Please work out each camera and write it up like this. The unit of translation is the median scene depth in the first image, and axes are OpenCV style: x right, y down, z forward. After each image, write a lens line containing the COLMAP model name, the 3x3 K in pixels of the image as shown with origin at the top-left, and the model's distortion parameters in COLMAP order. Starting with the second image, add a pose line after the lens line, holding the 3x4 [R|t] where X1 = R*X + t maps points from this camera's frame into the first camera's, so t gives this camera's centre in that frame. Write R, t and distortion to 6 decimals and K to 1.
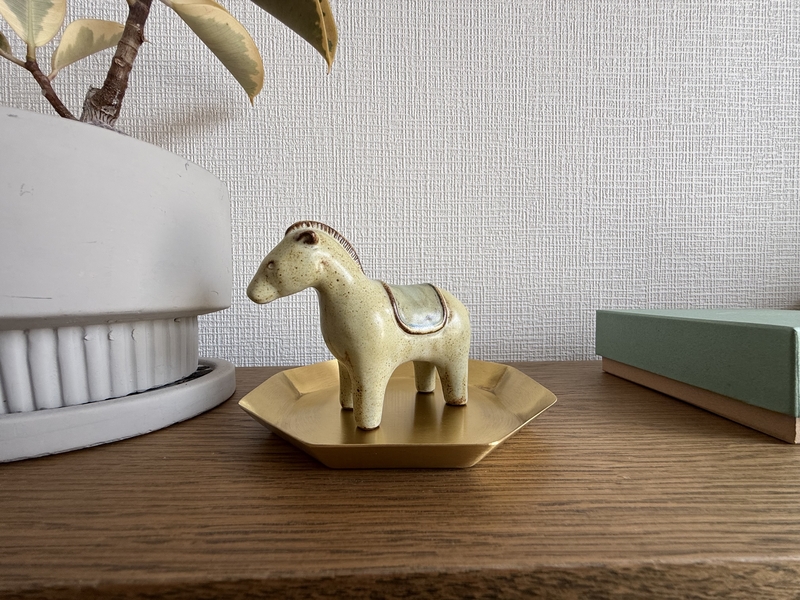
lens RADIAL K [[322.9, 0, 398.7], [0, 322.9, 299.8], [0, 0, 1]] dist [0.000062, 0.000471]
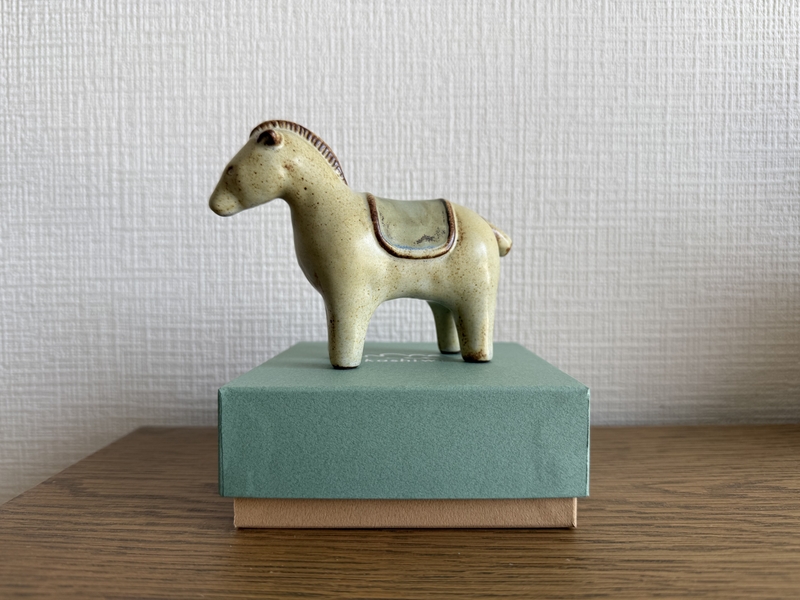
lens RADIAL K [[595.2, 0, 397.9], [0, 595.2, 300.5], [0, 0, 1]] dist [-0.013519, -0.023536]
pose [[0.998773, 0.005352, -0.049230, -0.362792], [-0.004353, 0.999783, 0.020383, -0.056549], [0.049329, -0.020144, 0.998579, -0.143566]]
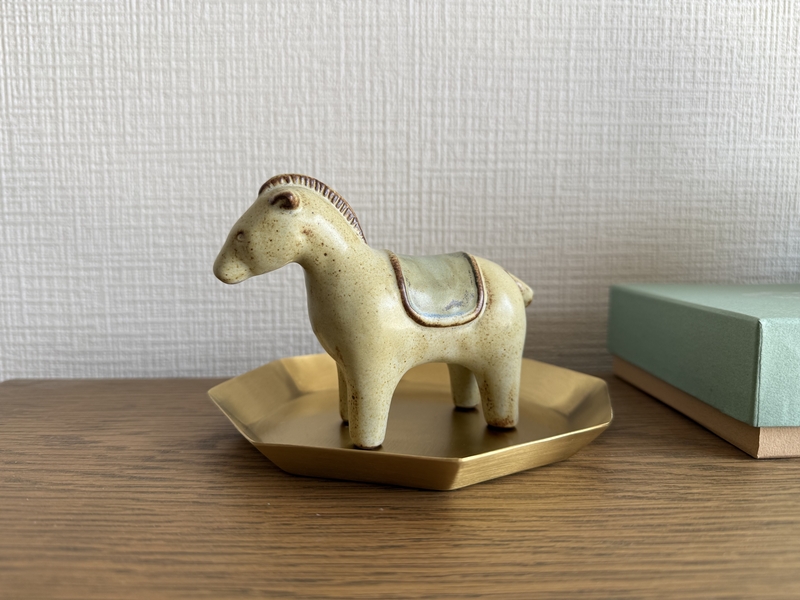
lens RADIAL K [[595.2, 0, 398.4], [0, 595.2, 301.2], [0, 0, 1]] dist [-0.013519, -0.023536]
pose [[0.999984, 0.005158, 0.002313, -0.219656], [-0.005348, 0.995791, 0.091498, -0.033900], [-0.001831, -0.091509, 0.995803, -0.092610]]
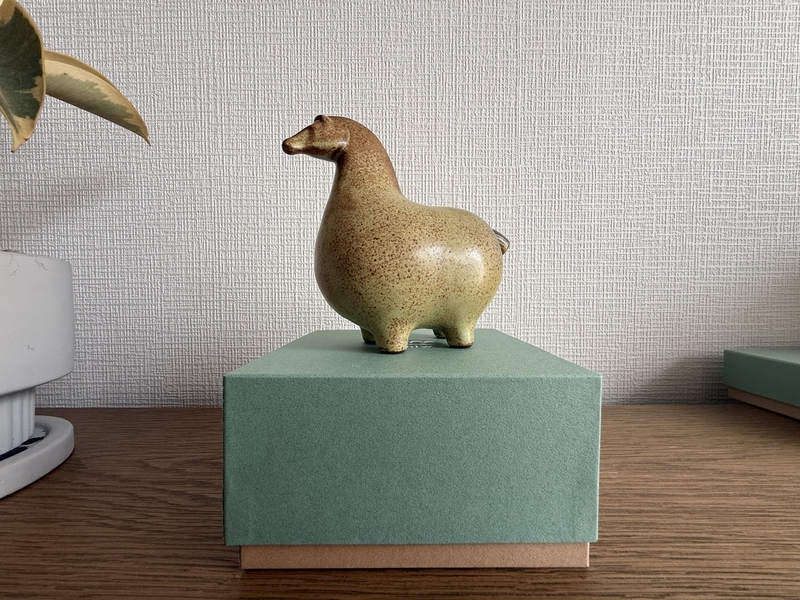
lens RADIAL K [[322.9, 0, 400.2], [0, 322.9, 299.3], [0, 0, 1]] dist [0.000062, 0.000471]
pose [[0.999370, 0.006948, -0.034815, 0.452891], [-0.006538, 0.999908, 0.011890, -0.155056], [0.034895, -0.011655, 0.999323, -0.039751]]
